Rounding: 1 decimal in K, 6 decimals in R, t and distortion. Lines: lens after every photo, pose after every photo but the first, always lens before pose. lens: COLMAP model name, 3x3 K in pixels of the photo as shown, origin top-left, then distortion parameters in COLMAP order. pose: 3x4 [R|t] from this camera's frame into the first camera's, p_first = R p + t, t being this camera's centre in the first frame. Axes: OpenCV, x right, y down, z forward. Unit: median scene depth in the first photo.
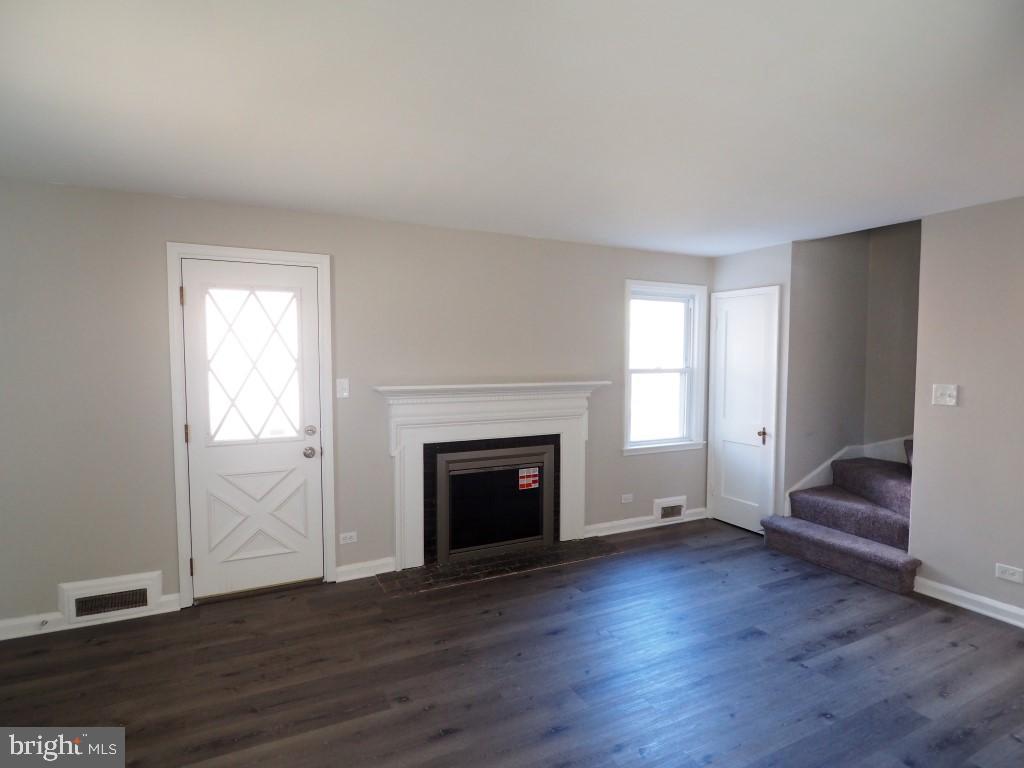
lens RADIAL K [[551.4, 0, 513.5], [0, 551.4, 385.7], [0, 0, 1]] dist [-0.005557, -0.004600]
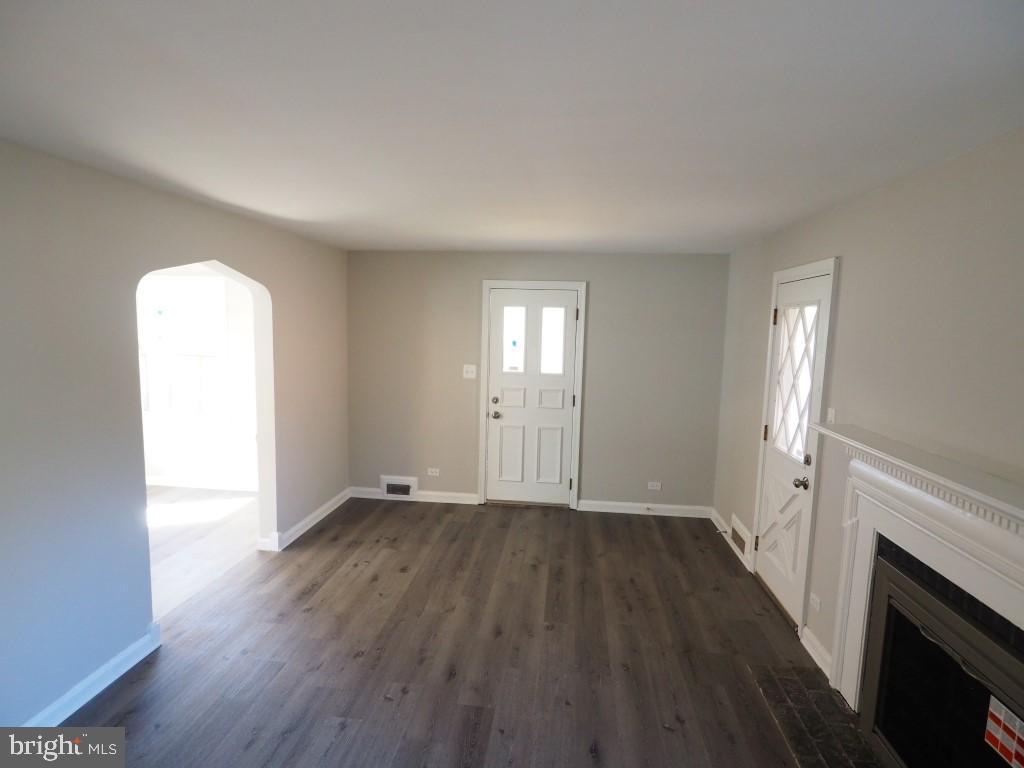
lens RADIAL K [[551.4, 0, 512.1], [0, 551.4, 386.0], [0, 0, 1]] dist [-0.005557, -0.004600]
pose [[-0.549200, 0.080202, -0.831833, 0.725588], [-0.060431, 0.988967, 0.135250, -0.149522], [0.833503, 0.124548, -0.538294, 1.239255]]
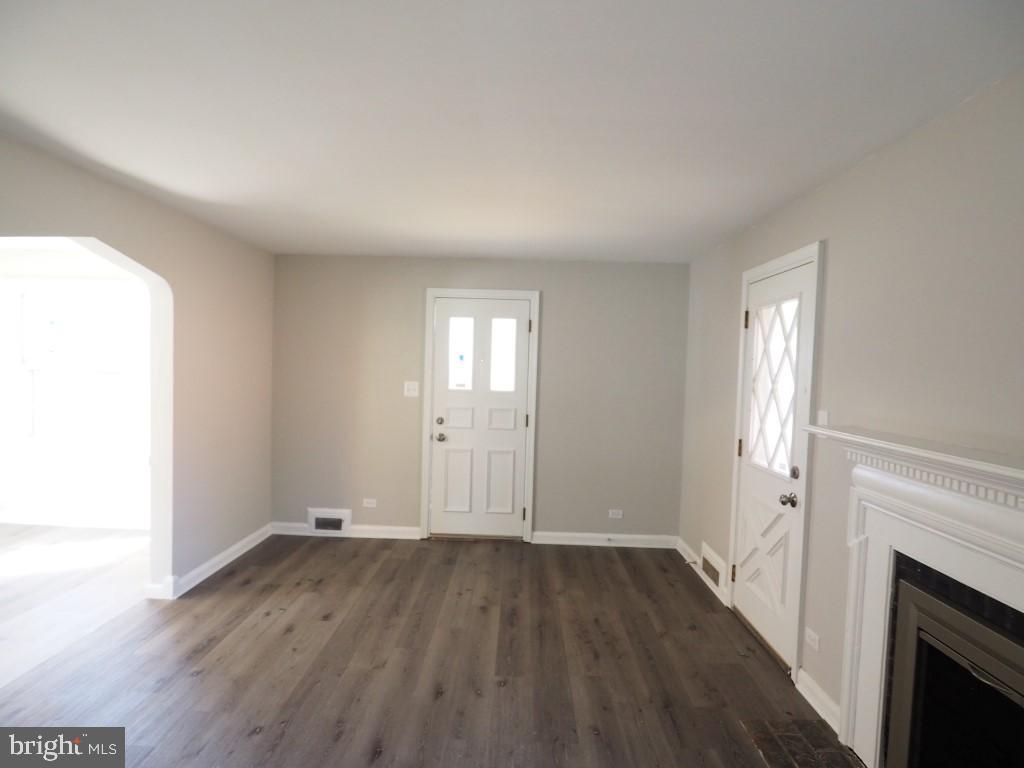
lens RADIAL K [[551.4, 0, 509.0], [0, 551.4, 387.2], [0, 0, 1]] dist [-0.005557, -0.004600]
pose [[-0.476633, 0.021848, -0.878831, 0.590235], [-0.066804, 0.995900, 0.060990, -0.070455], [0.876561, 0.087779, -0.473219, 1.167051]]
